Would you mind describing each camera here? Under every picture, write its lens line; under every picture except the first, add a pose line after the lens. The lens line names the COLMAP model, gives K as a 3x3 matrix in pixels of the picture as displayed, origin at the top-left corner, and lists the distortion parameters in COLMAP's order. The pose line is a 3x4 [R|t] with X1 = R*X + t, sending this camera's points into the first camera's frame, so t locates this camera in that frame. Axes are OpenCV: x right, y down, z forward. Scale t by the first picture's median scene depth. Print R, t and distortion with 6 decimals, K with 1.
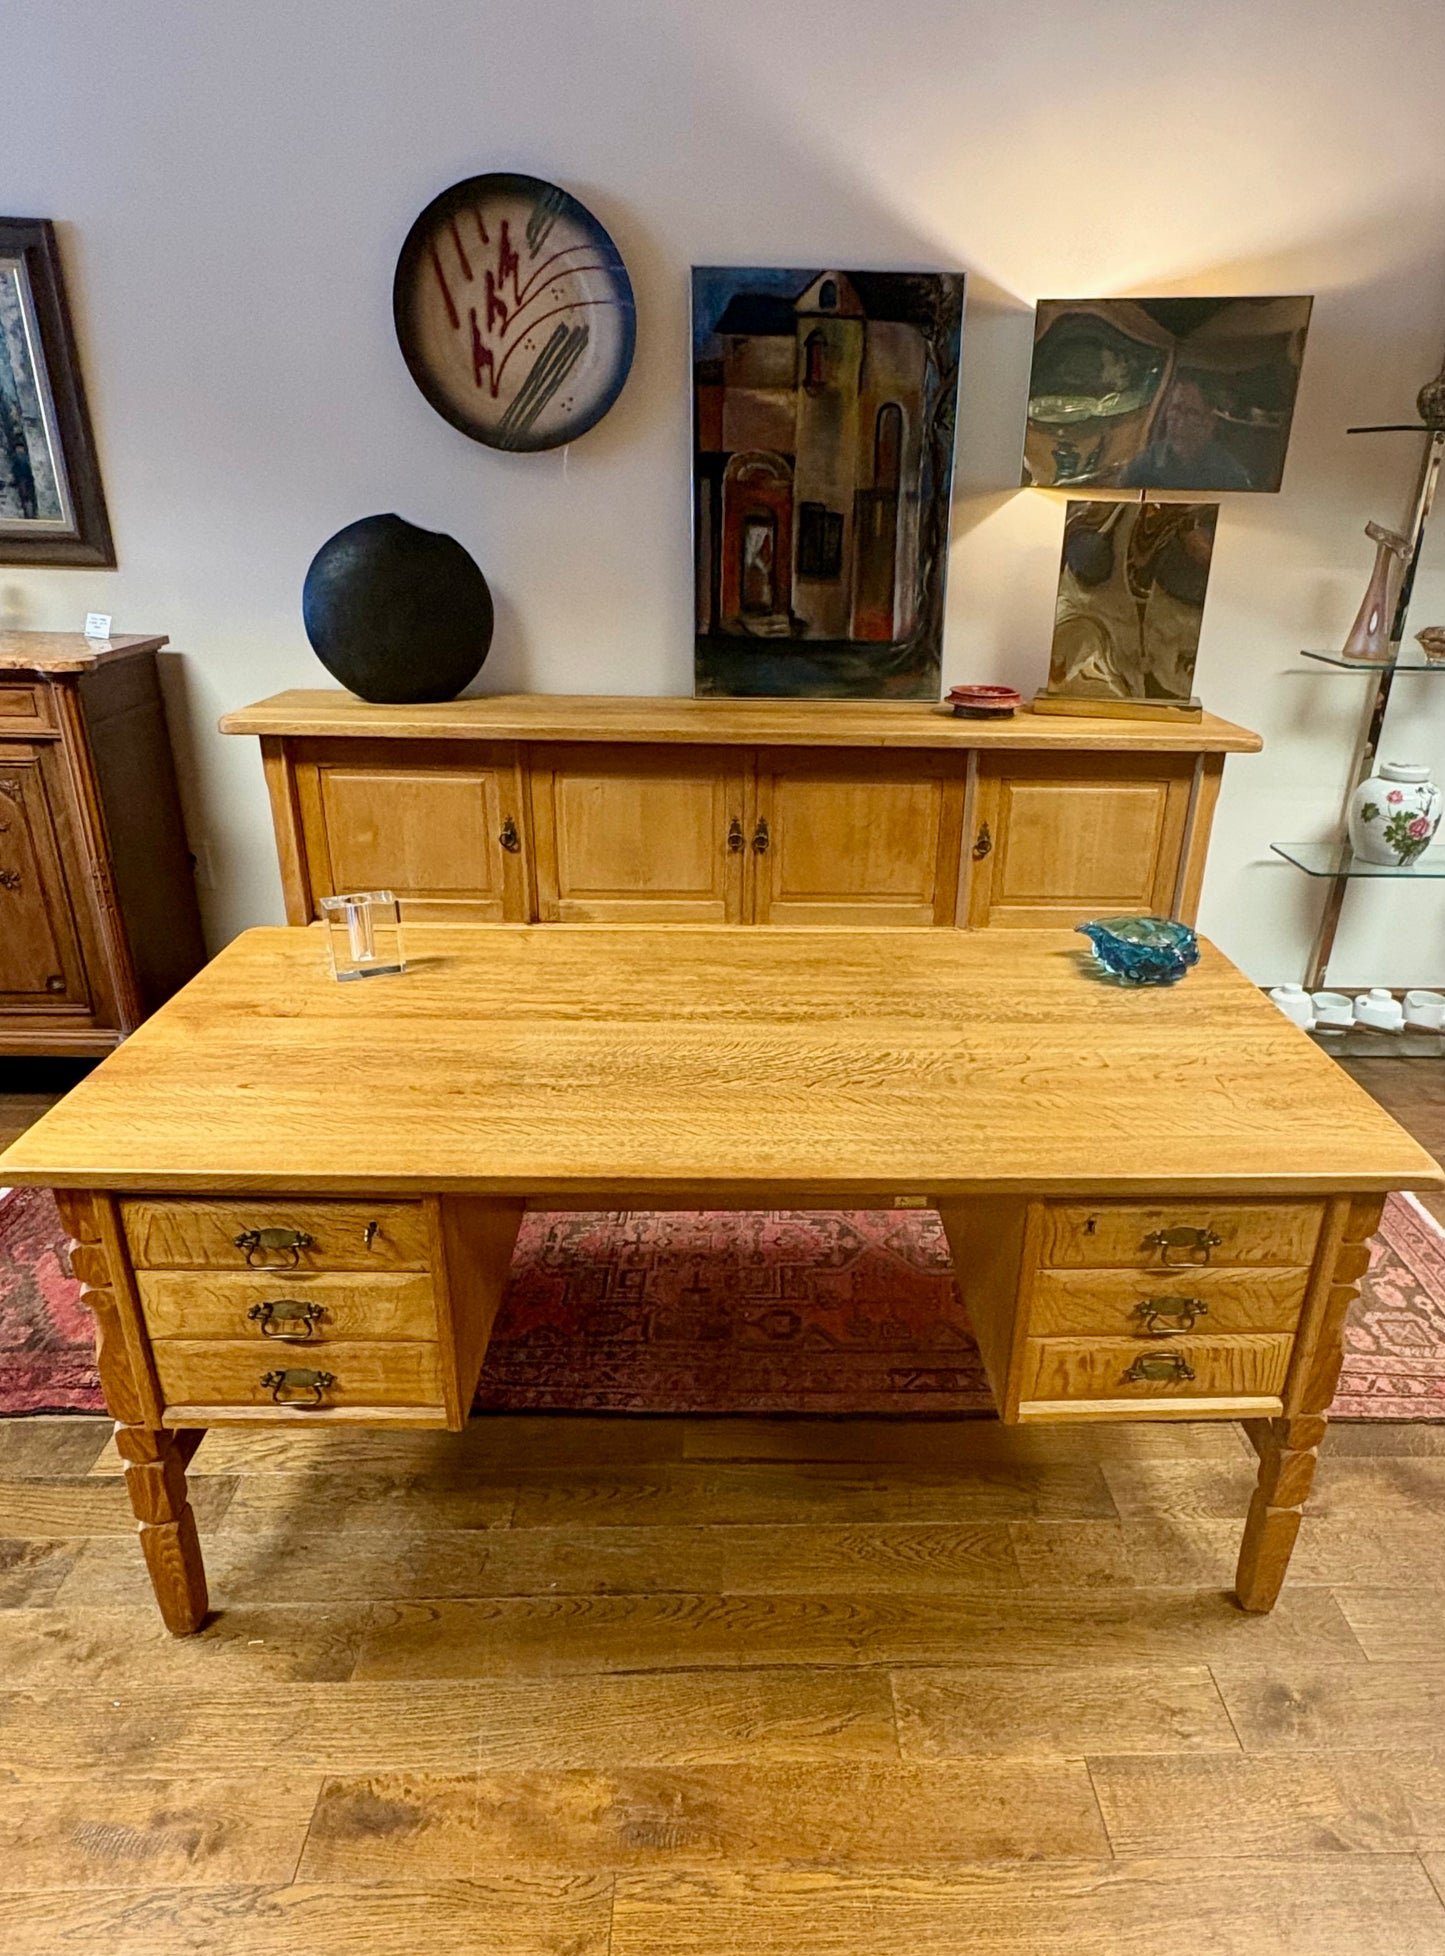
lens RADIAL K [[1246.7, 0, 781.3], [0, 1246.7, 1057.4], [0, 0, 1]] dist [0.001134, 0.005570]
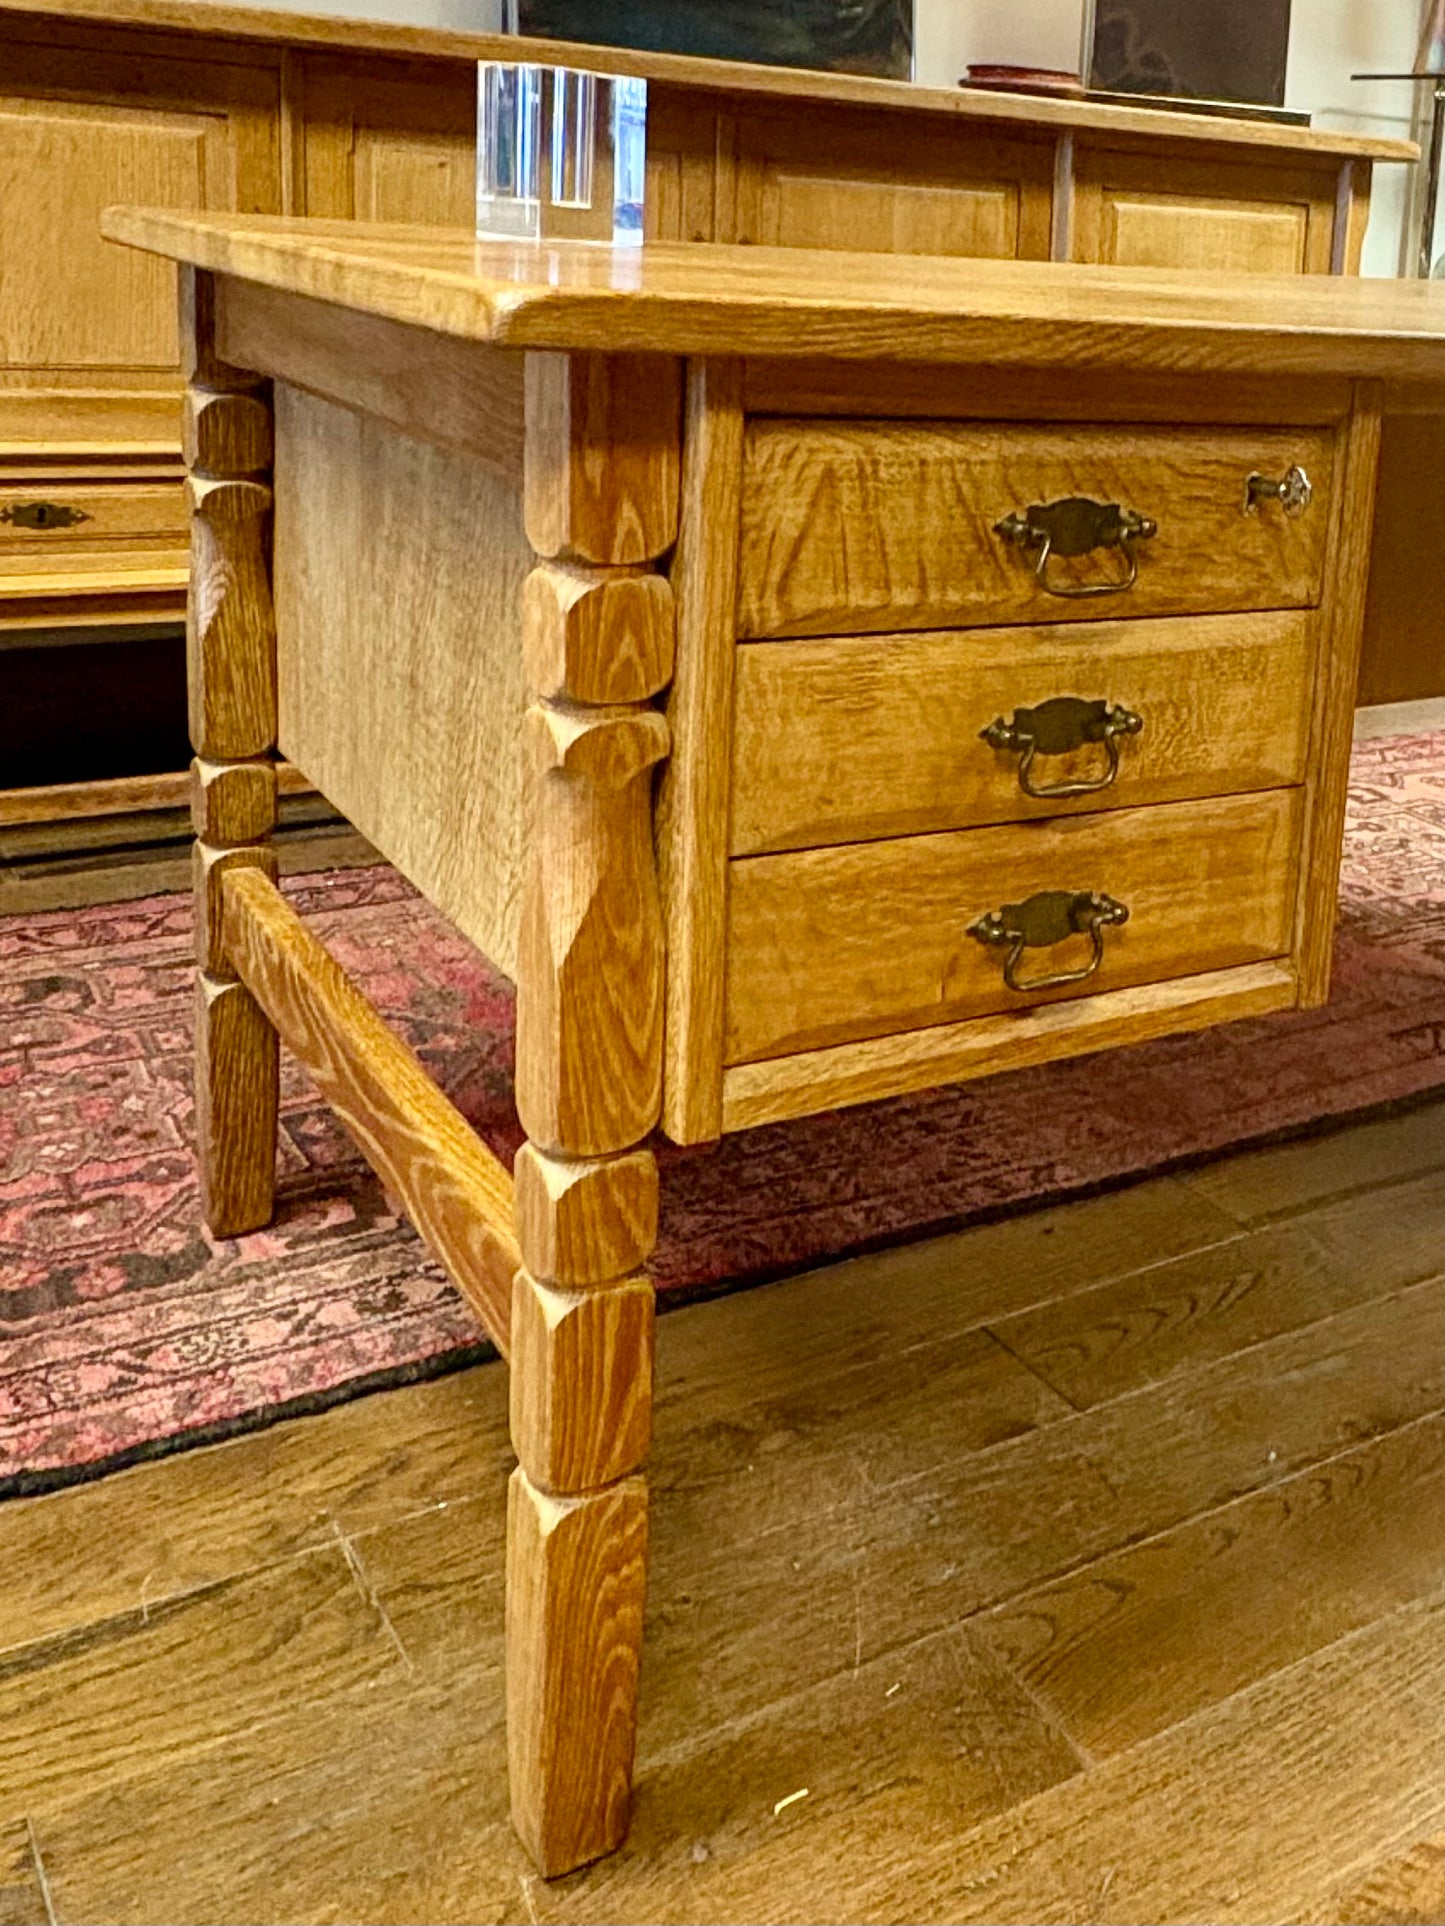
lens RADIAL K [[1974.9, 0, 1215.1], [0, 1974.9, 584.2], [0, 0, 1]] dist [-0.002996, 0.009130]
pose [[0.812159, -0.067880, 0.579474, -0.369310], [0.190456, 0.969645, -0.153348, 0.134898], [-0.551475, 0.234907, 0.800434, 0.215566]]
